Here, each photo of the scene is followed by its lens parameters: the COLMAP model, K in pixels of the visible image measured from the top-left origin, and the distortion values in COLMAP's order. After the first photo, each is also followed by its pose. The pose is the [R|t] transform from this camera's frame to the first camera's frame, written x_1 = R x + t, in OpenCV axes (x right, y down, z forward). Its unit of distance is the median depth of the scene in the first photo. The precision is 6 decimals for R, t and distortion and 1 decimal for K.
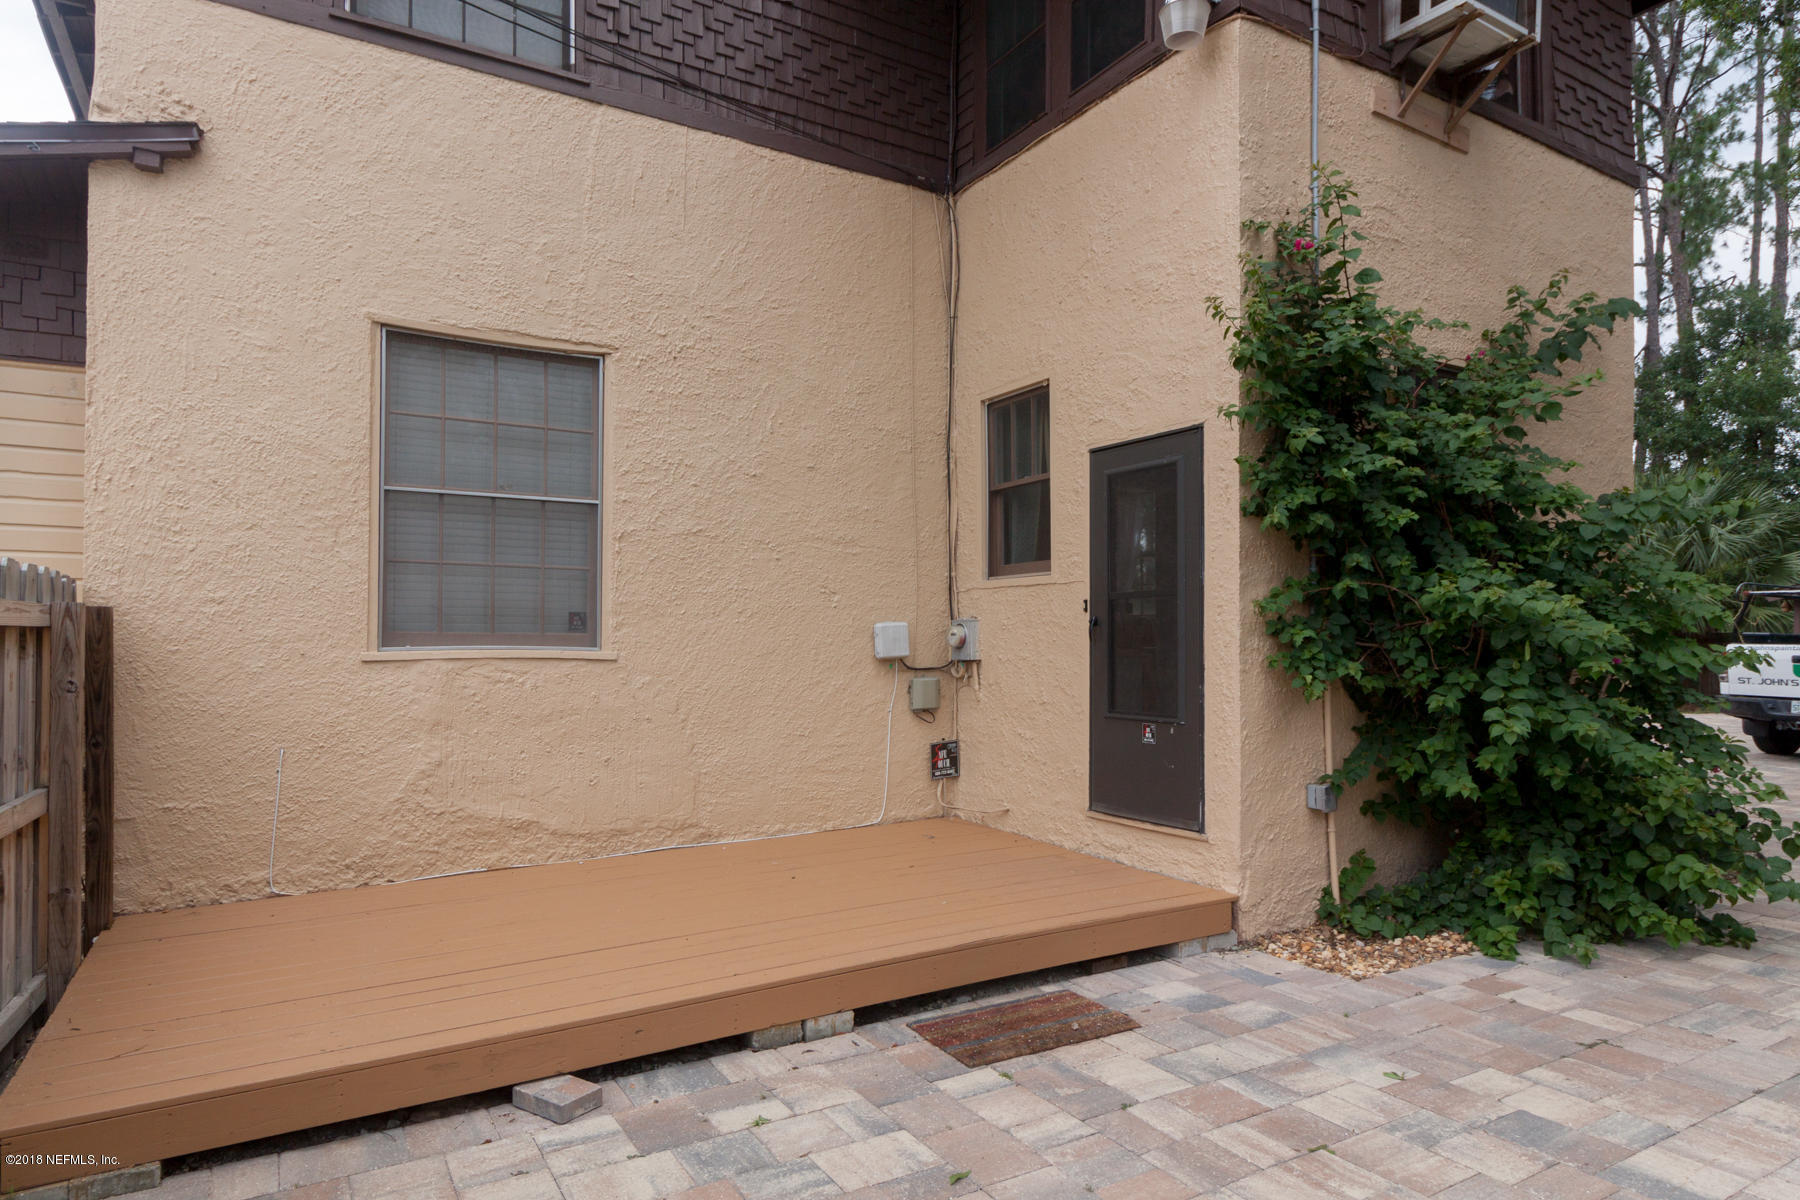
lens RADIAL K [[1032.9, 0, 900.0], [0, 1032.9, 600.0], [0, 0, 1]] dist [-0.001398, -0.000016]
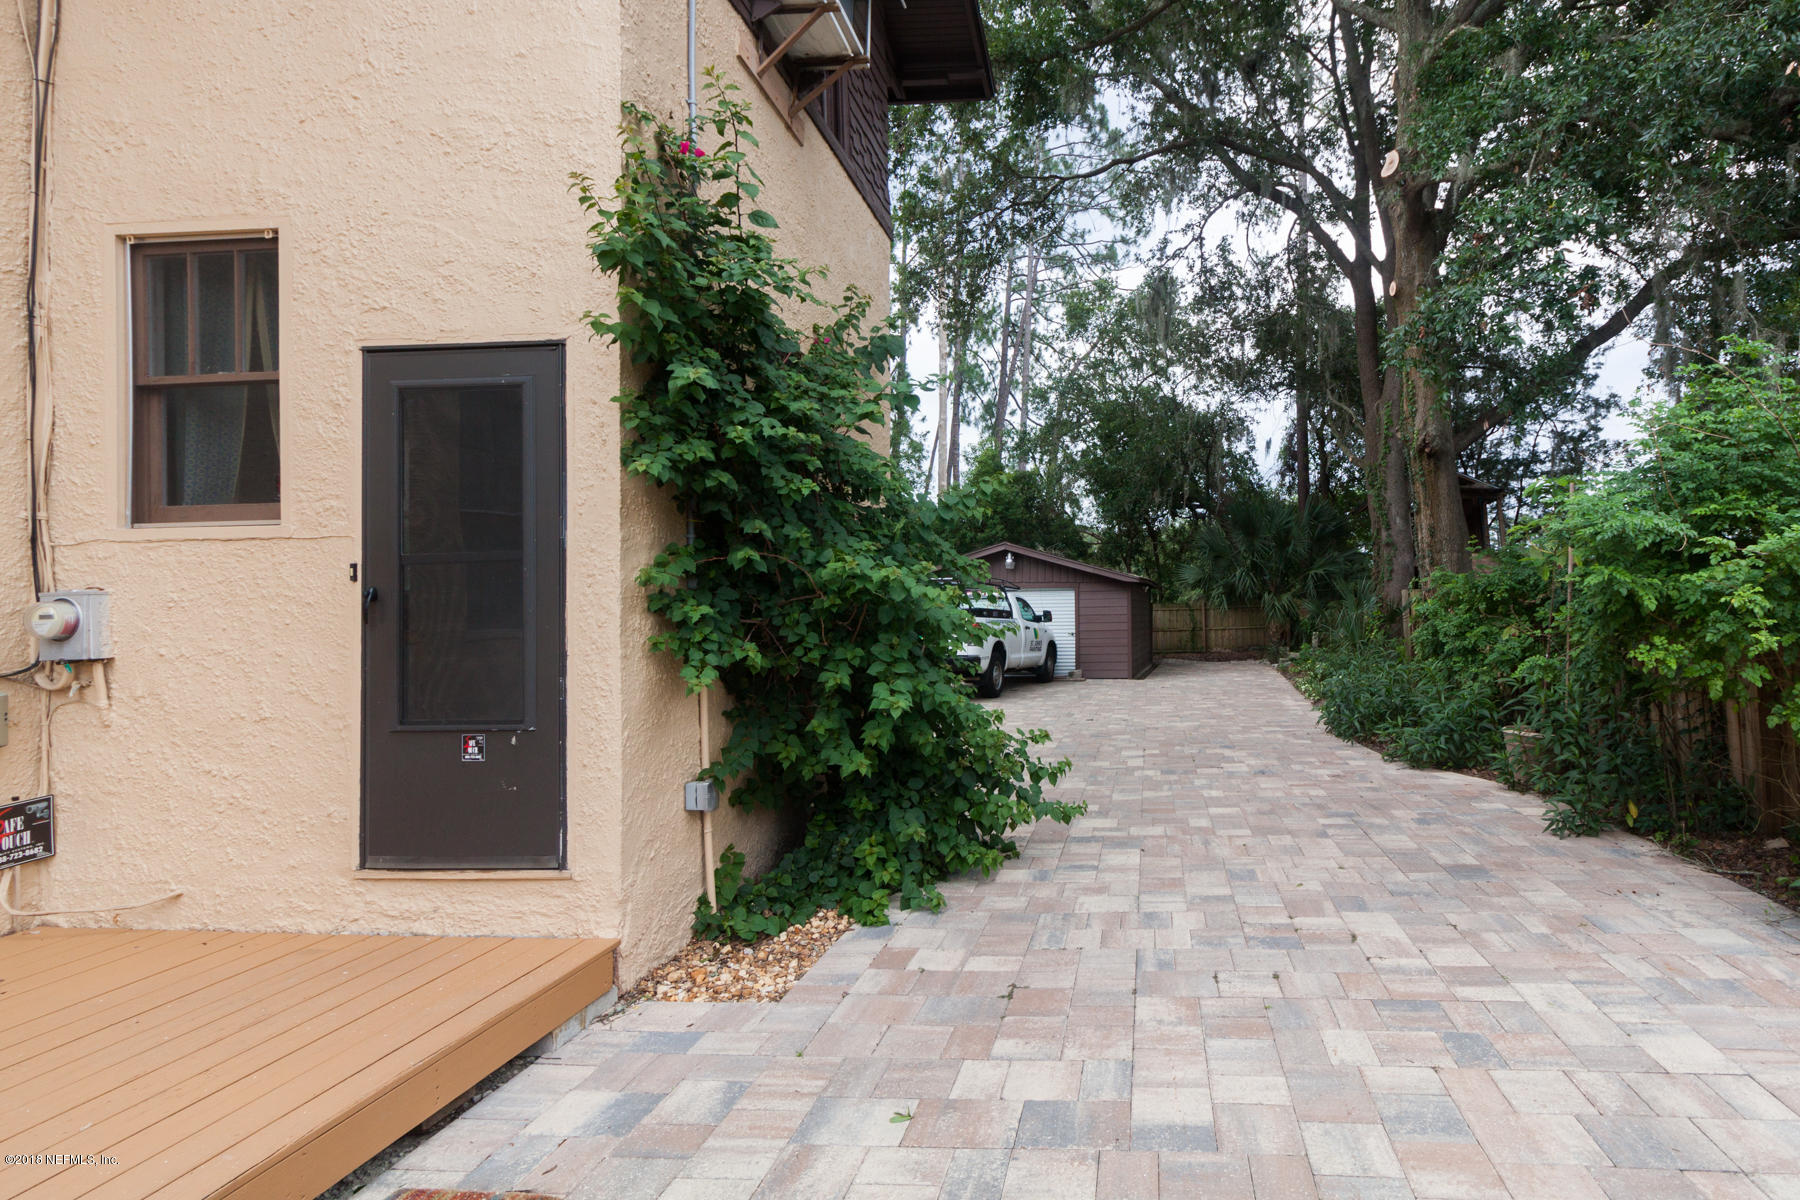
lens RADIAL K [[849.1, 0, 952.0], [0, 849.1, 596.0], [0, 0, 1]] dist [0.001893, -0.000317]
pose [[0.579625, 0.009258, 0.814831, -0.059550], [-0.017309, 0.999850, 0.000952, 0.016564], [-0.814699, -0.014655, 0.579698, 0.412681]]
